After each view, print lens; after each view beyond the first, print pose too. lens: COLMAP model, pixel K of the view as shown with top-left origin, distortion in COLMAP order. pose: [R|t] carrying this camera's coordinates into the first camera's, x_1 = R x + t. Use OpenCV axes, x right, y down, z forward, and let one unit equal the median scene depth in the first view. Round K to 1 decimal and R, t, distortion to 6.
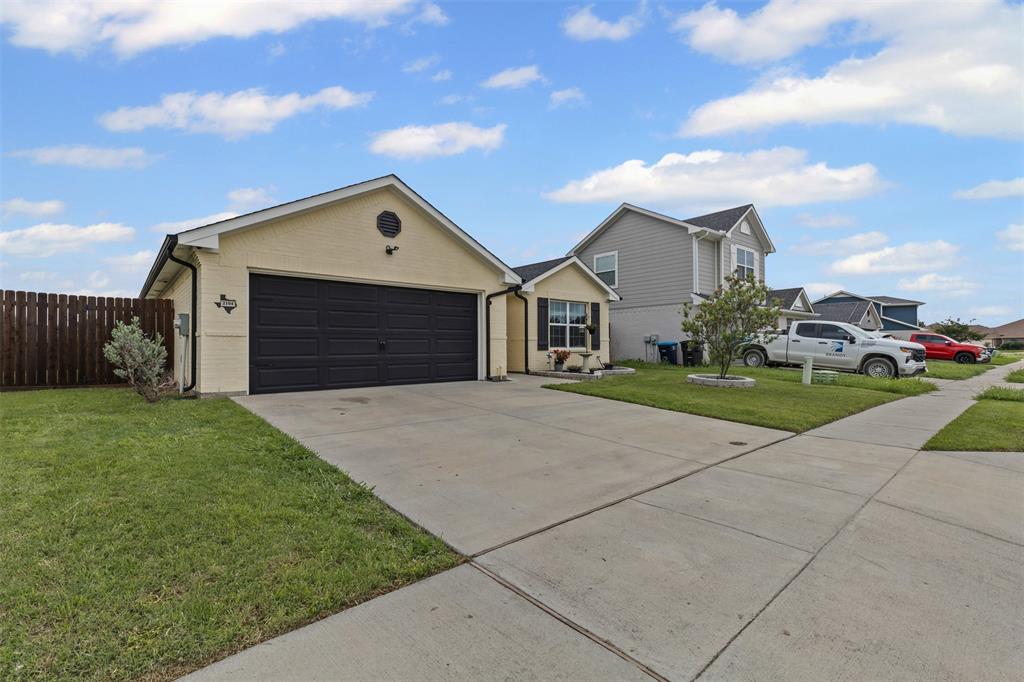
lens RADIAL K [[463.0, 0, 517.8], [0, 463.0, 343.8], [0, 0, 1]] dist [0.001573, -0.000094]
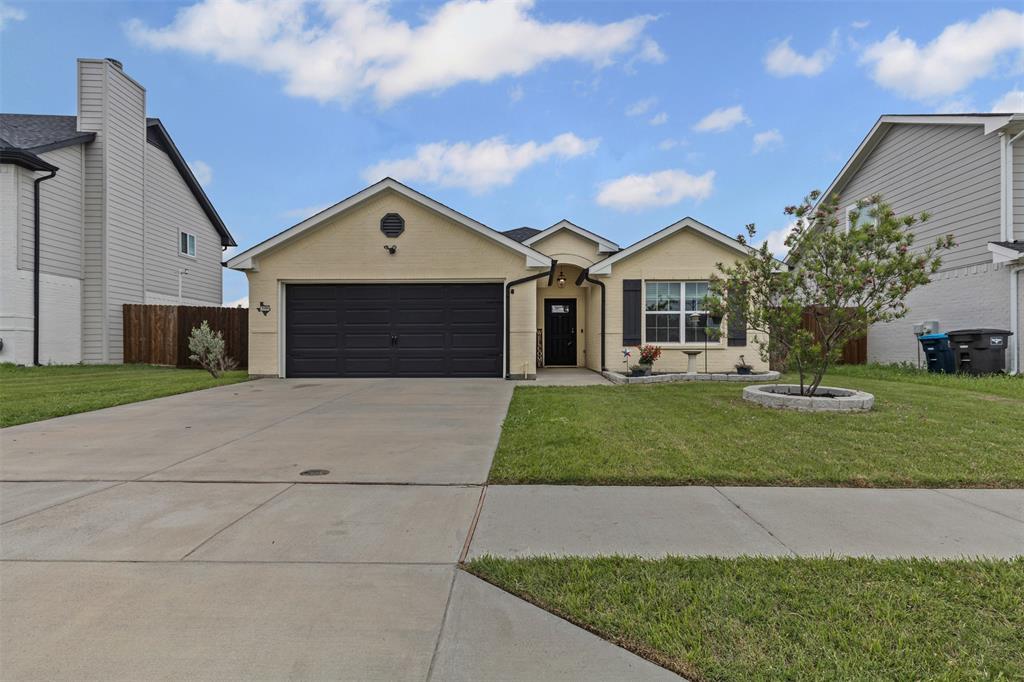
lens RADIAL K [[461.0, 0, 518.9], [0, 461.0, 350.3], [0, 0, 1]] dist [0.000529, -0.000042]
pose [[0.726617, 0.004354, -0.687029, 0.548921], [0.003233, 0.999947, 0.009757, 0.015627], [0.687035, -0.009311, 0.726565, 0.356608]]
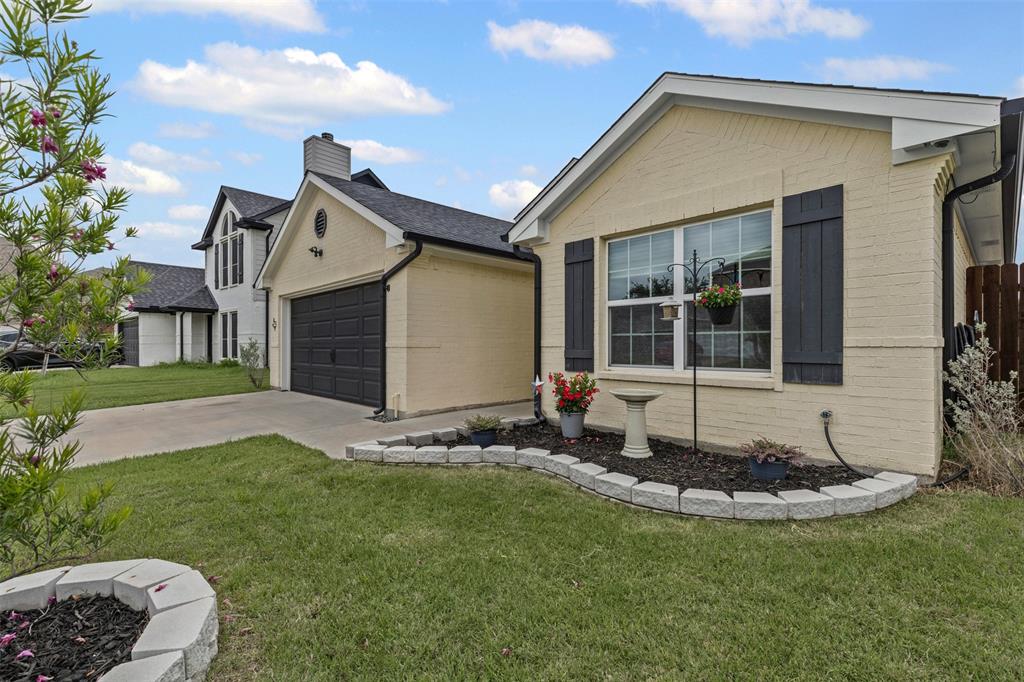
lens RADIAL K [[463.0, 0, 515.9], [0, 463.0, 340.8], [0, 0, 1]] dist [0.000203, 0.000046]
pose [[0.037275, -0.006877, -0.999281, 0.545681], [0.009409, 0.999934, -0.006531, -0.013013], [0.999261, -0.009158, 0.037337, 1.123619]]
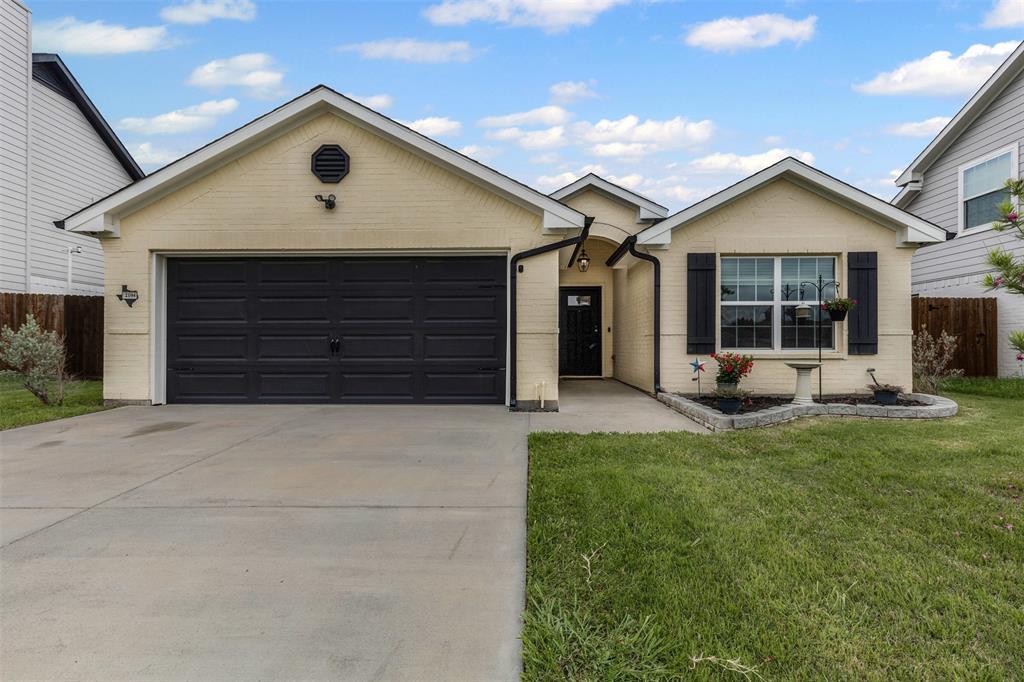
lens RADIAL K [[463.0, 0, 517.8], [0, 463.0, 343.8], [0, 0, 1]] dist [0.001573, -0.000094]
pose [[0.727485, 0.000772, -0.686123, 0.315525], [0.002055, 0.999992, 0.003303, 0.000282], [0.686121, -0.003813, 0.727478, 0.579803]]
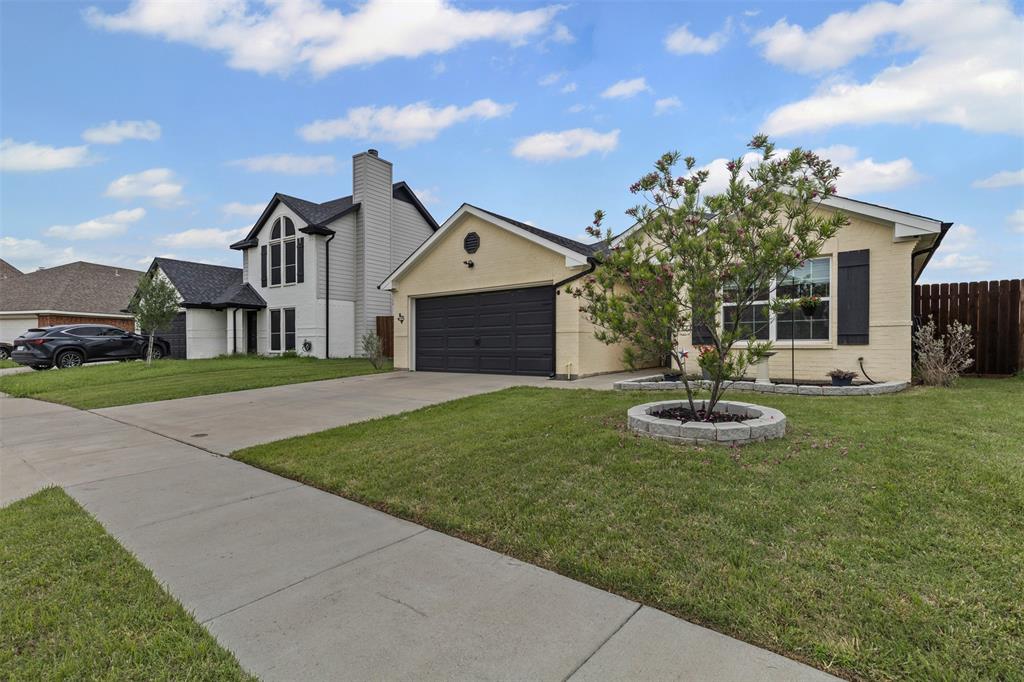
lens RADIAL K [[463.0, 0, 517.8], [0, 463.0, 343.8], [0, 0, 1]] dist [0.001573, -0.000094]
pose [[0.182117, 0.000480, -0.983277, 0.800144], [0.012688, 0.999915, 0.002839, 0.007862], [0.983195, -0.012993, 0.182095, 0.742250]]
